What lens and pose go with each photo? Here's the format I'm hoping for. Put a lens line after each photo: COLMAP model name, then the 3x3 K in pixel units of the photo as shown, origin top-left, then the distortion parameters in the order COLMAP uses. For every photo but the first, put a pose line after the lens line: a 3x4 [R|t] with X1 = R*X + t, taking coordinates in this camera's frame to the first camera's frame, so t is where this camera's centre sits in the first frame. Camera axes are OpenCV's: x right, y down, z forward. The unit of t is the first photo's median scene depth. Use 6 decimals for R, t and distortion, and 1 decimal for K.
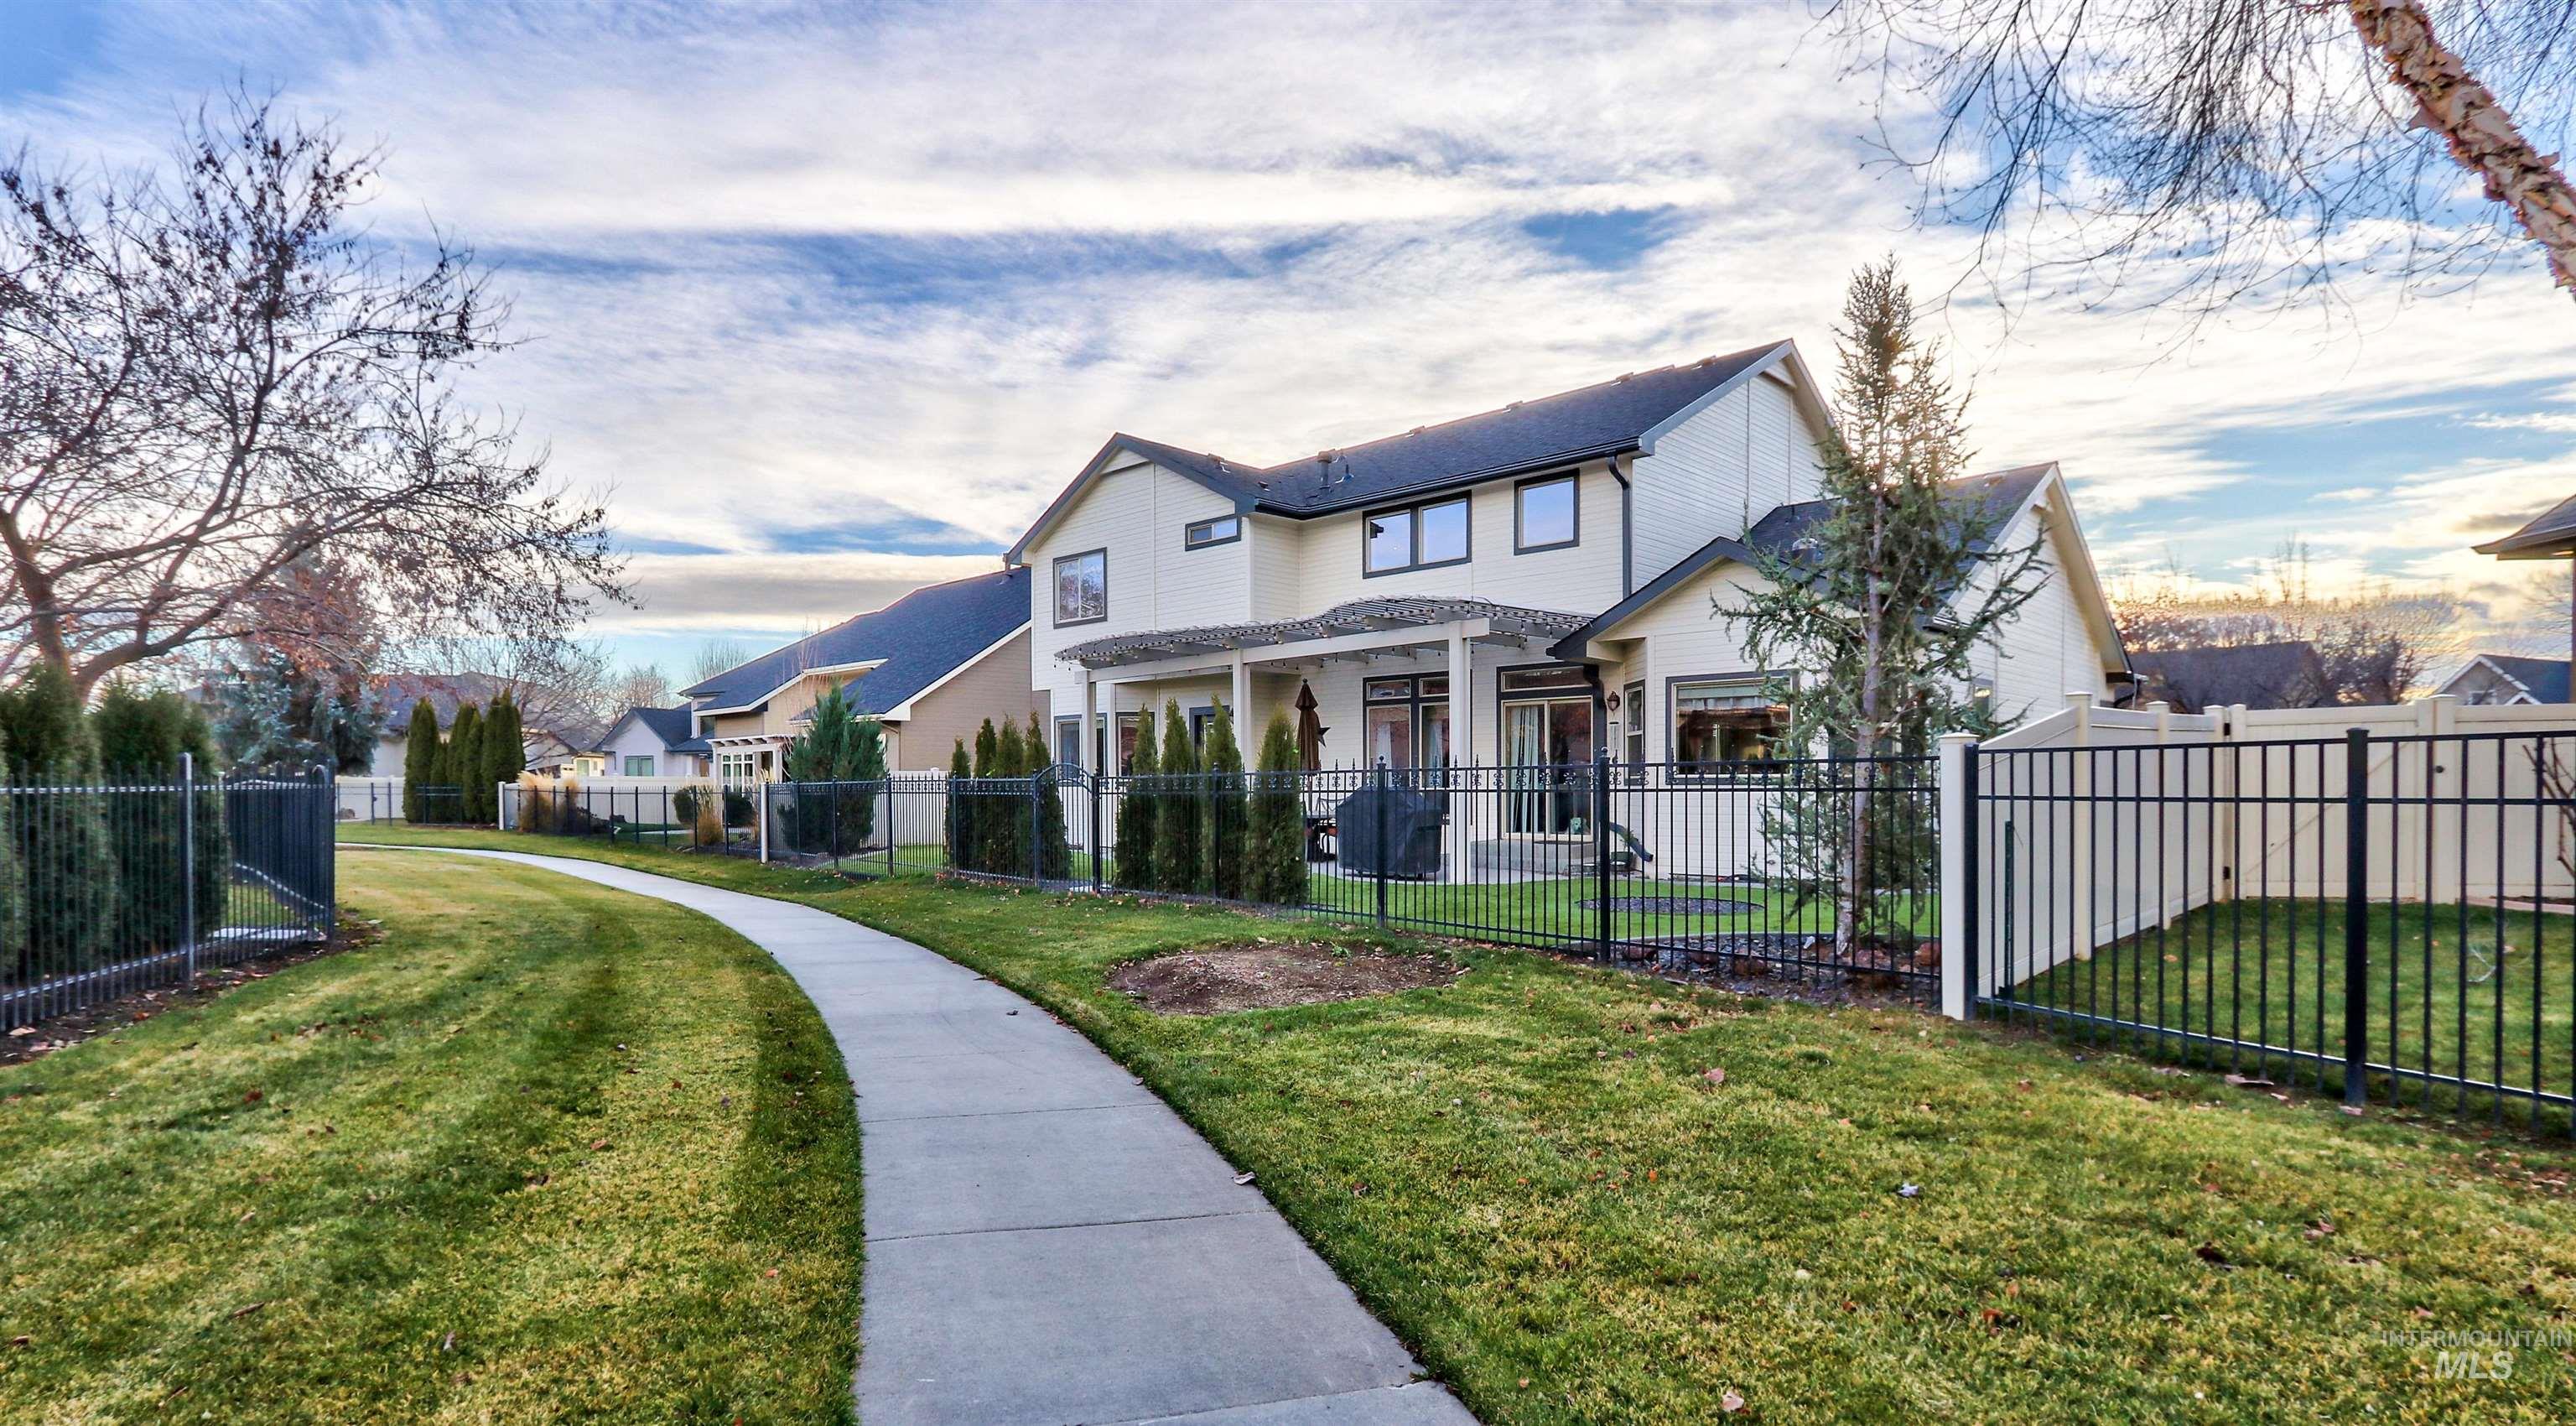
lens RADIAL K [[1199.4, 0, 1230.9], [0, 1199.4, 798.0], [0, 0, 1]] dist [-0.000185, 0.000102]
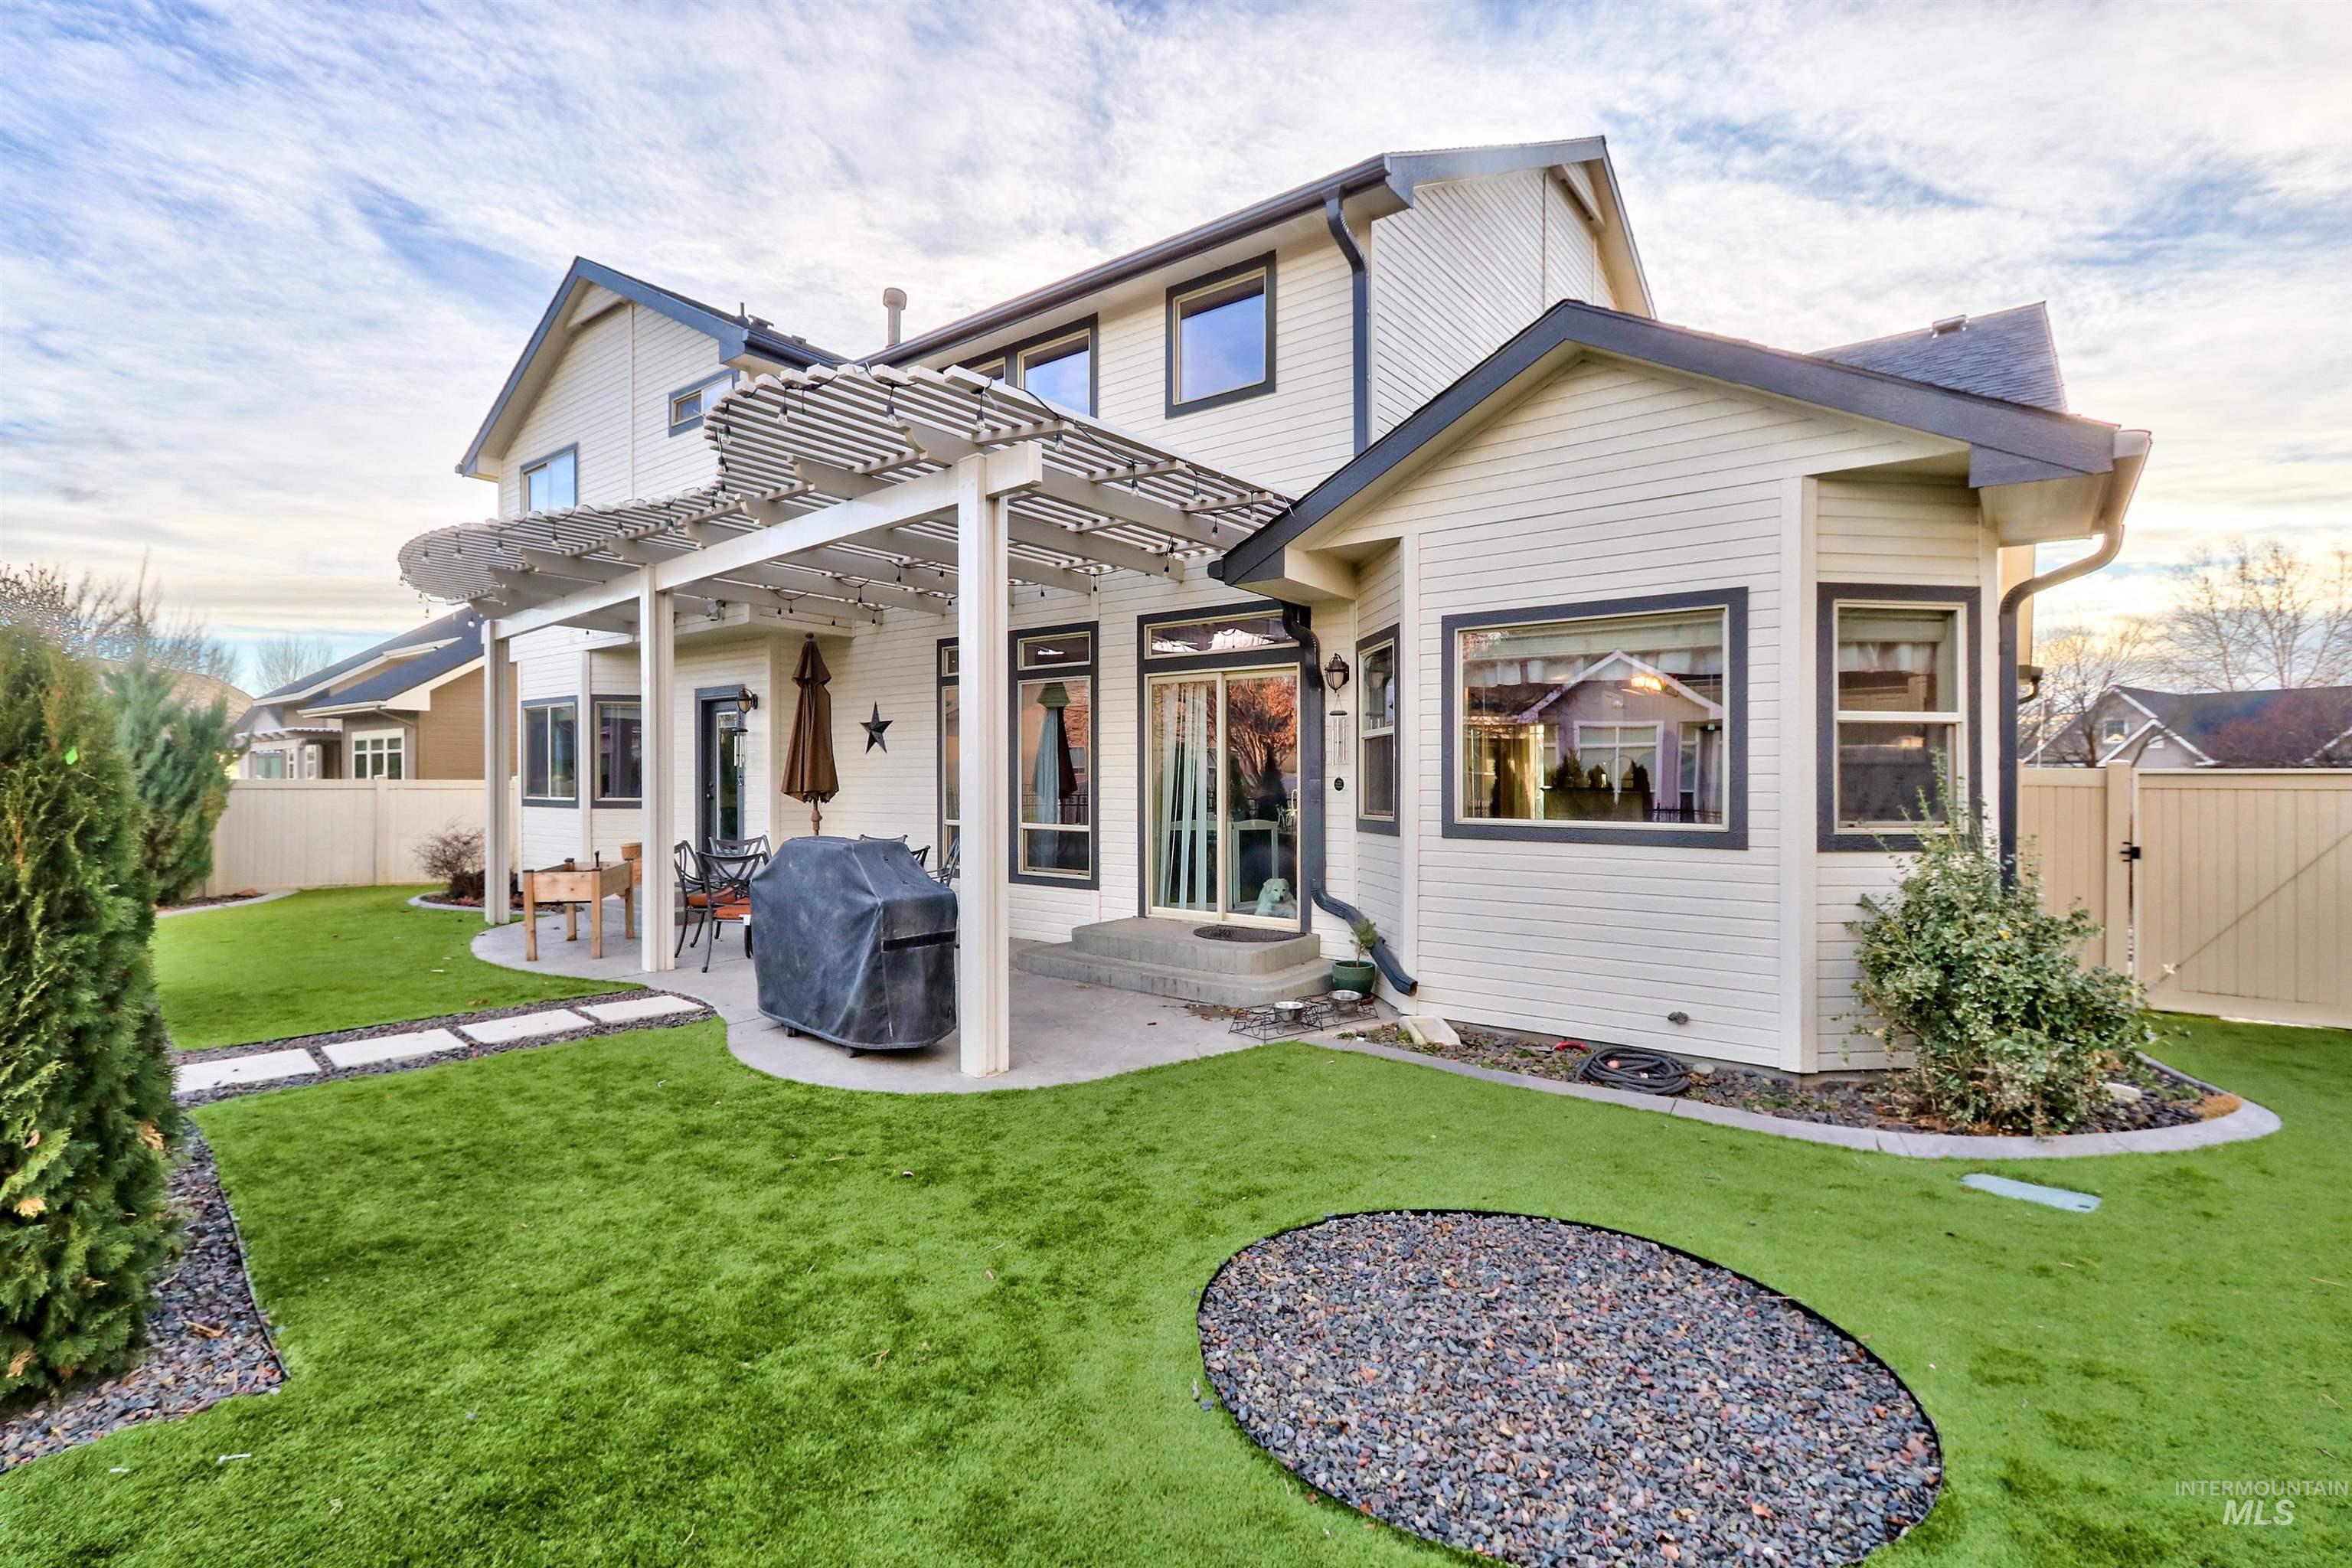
lens RADIAL K [[1051.4, 0, 1130.3], [0, 1051.4, 767.6], [0, 0, 1]] dist [0.002064, -0.002925]
pose [[0.993072, 0.007084, 0.117293, 0.174029], [-0.003985, 0.999637, -0.026629, -0.025723], [-0.117439, 0.025977, 0.992740, 0.550088]]
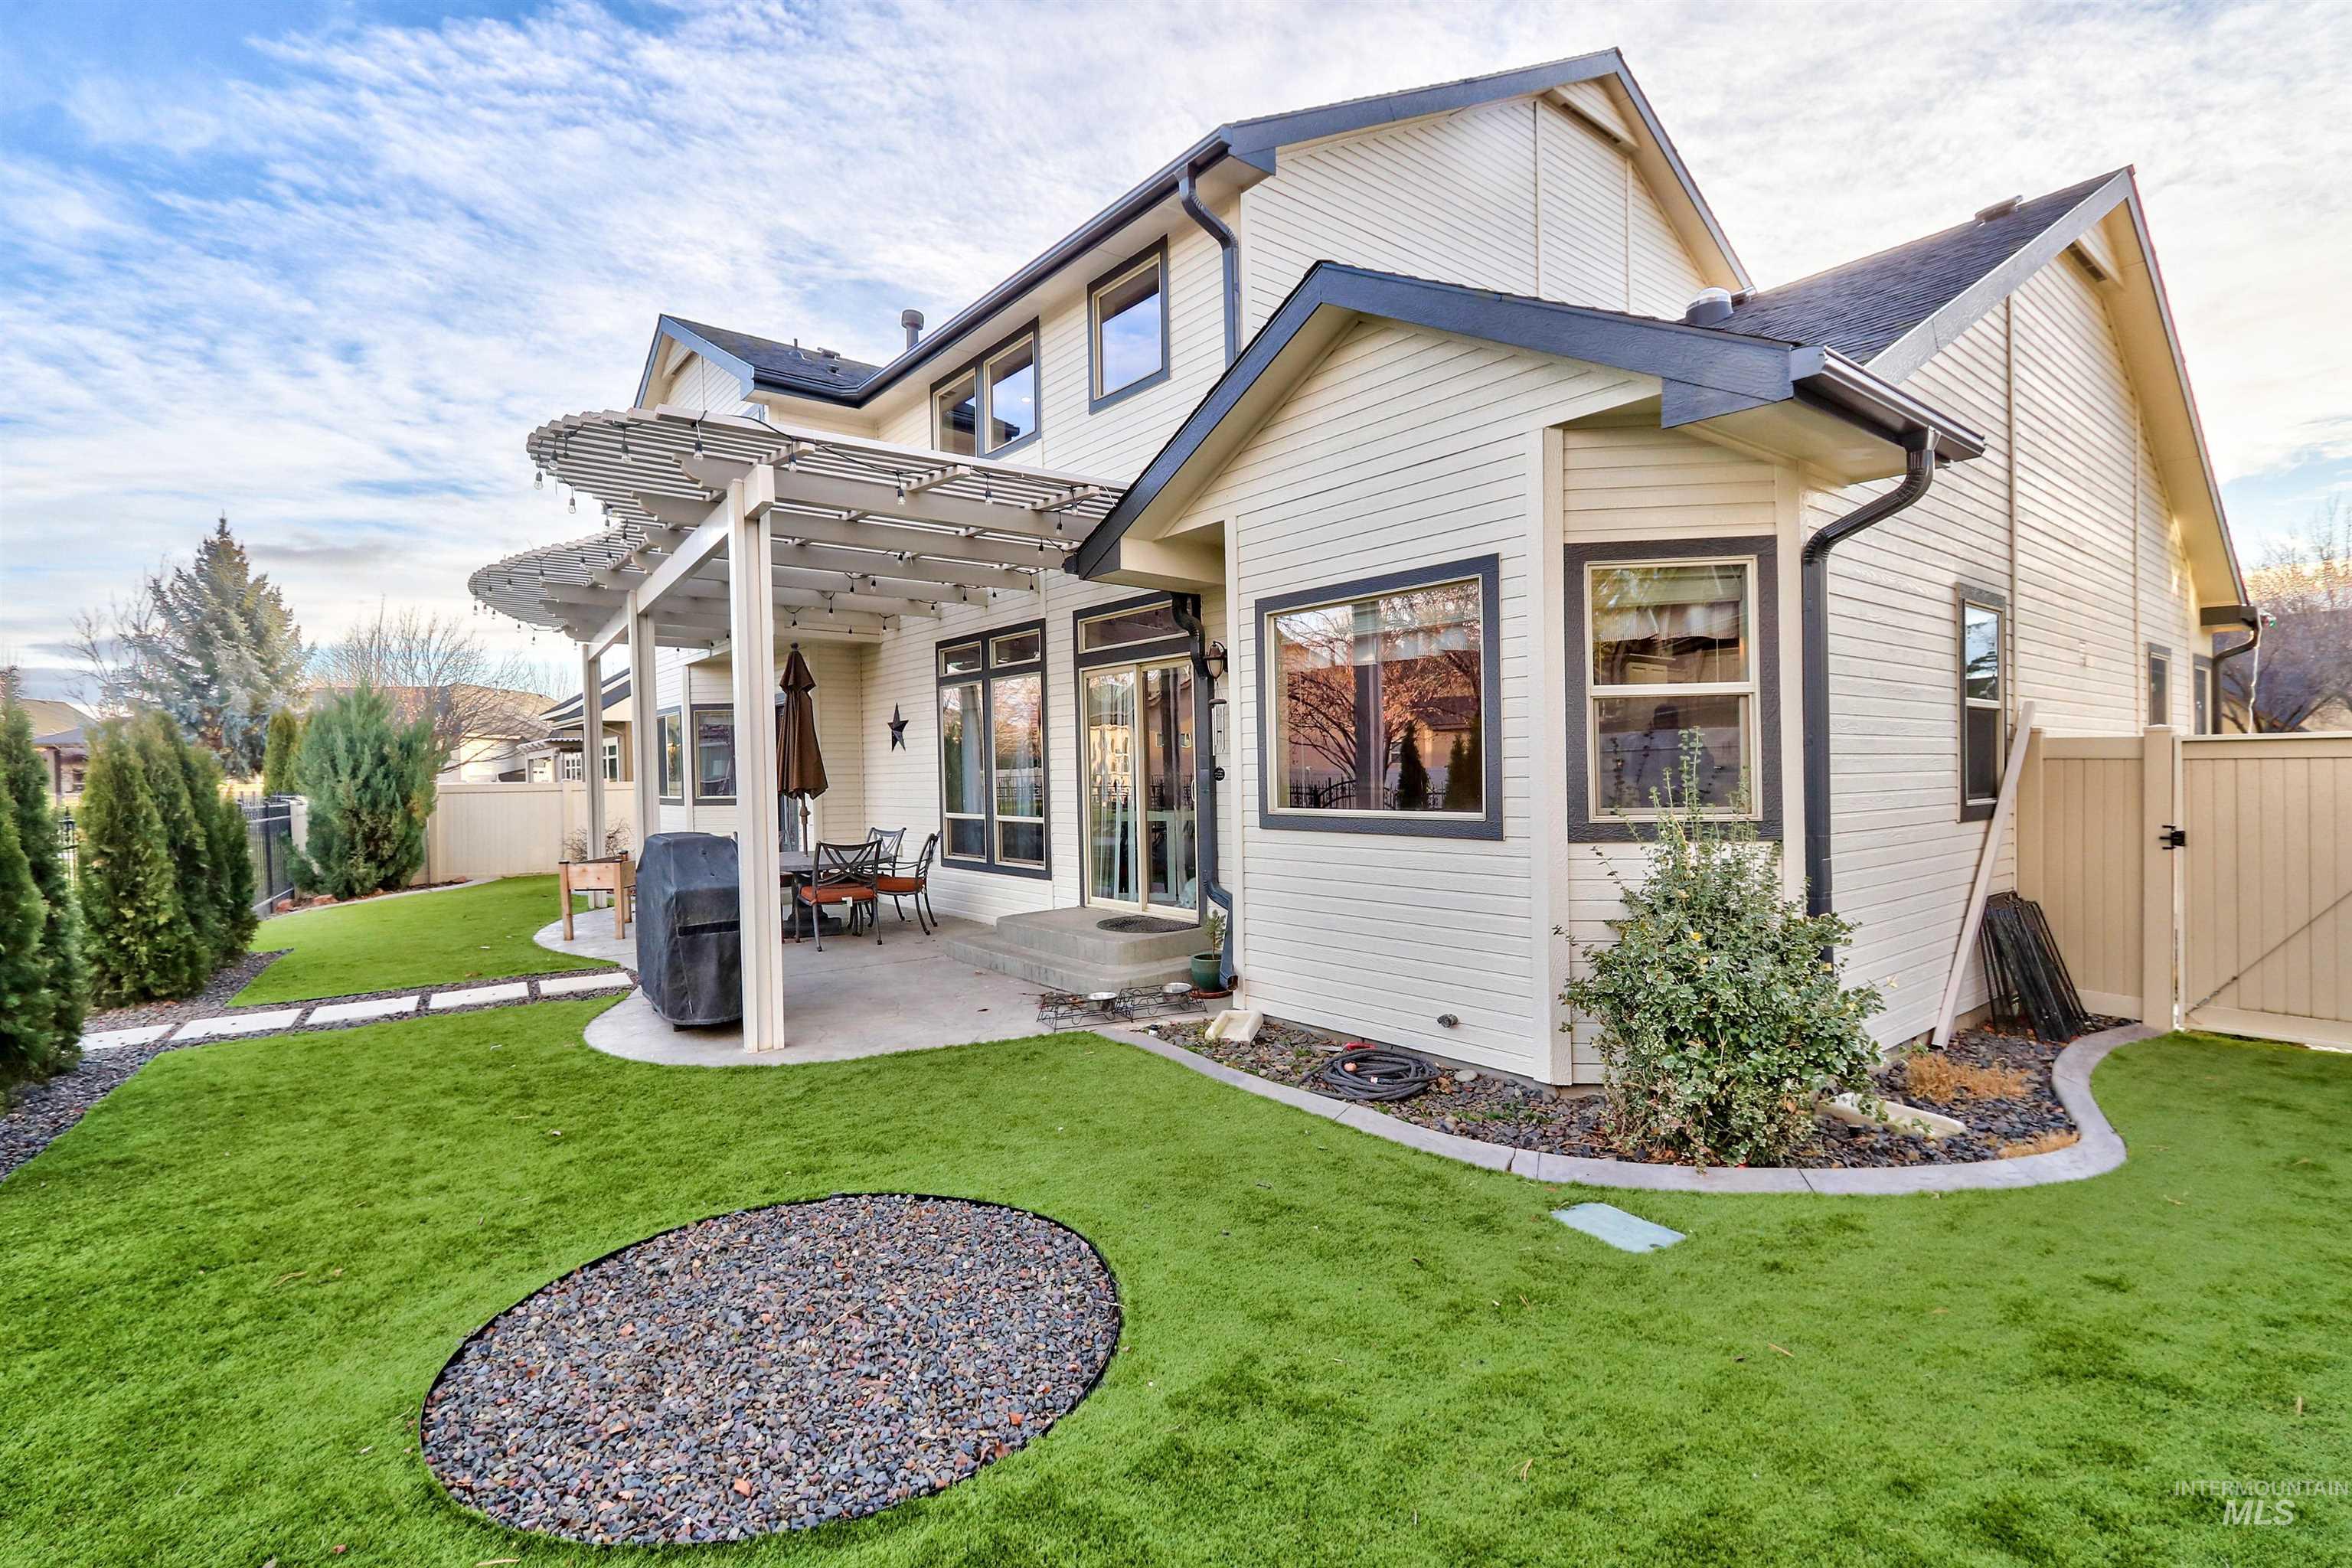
lens RADIAL K [[1051.4, 0, 1153.8], [0, 1051.4, 772.2], [0, 0, 1]] dist [0.002064, -0.002925]
pose [[0.993741, -0.015563, -0.110621, 0.342874], [0.014413, 0.999834, -0.011187, -0.027272], [0.110777, 0.009522, 0.993800, 0.542908]]
